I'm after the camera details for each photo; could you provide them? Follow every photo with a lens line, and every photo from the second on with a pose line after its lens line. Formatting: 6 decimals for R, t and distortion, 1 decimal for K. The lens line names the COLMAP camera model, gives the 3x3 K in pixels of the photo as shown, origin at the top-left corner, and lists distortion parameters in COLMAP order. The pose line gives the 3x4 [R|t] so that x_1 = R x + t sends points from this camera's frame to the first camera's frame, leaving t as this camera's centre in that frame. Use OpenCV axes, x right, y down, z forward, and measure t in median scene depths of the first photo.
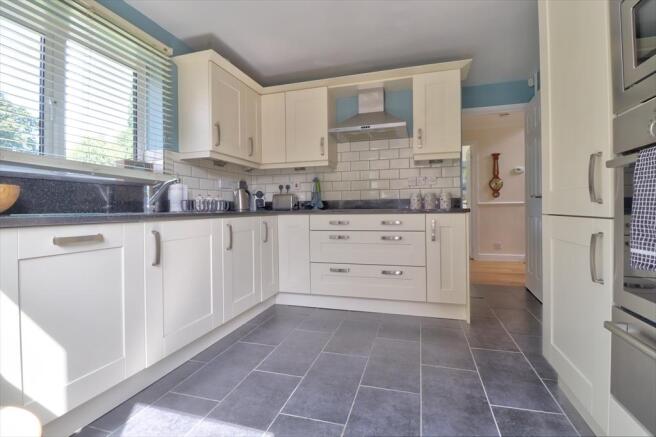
lens RADIAL K [[309.6, 0, 328.0], [0, 309.6, 218.5], [0, 0, 1]] dist [0.000684, 0.000043]
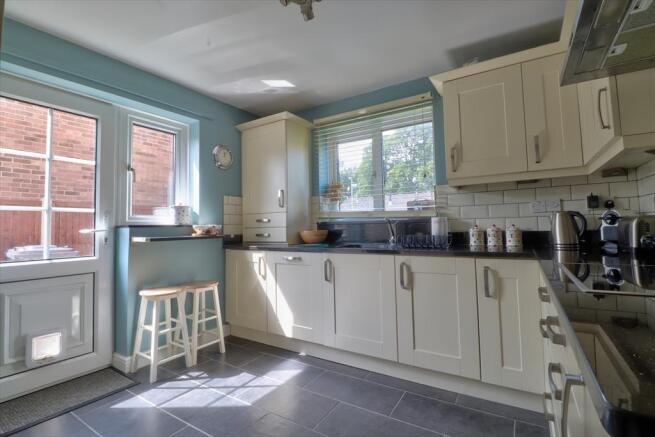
lens RADIAL K [[309.1, 0, 327.5], [0, 309.1, 218.5], [0, 0, 1]] dist [0.000684, 0.000043]
pose [[-0.268052, -0.007780, -0.963373, 0.621565], [-0.008799, 0.999945, -0.005627, -0.102956], [0.963364, 0.006968, -0.268106, 0.967812]]
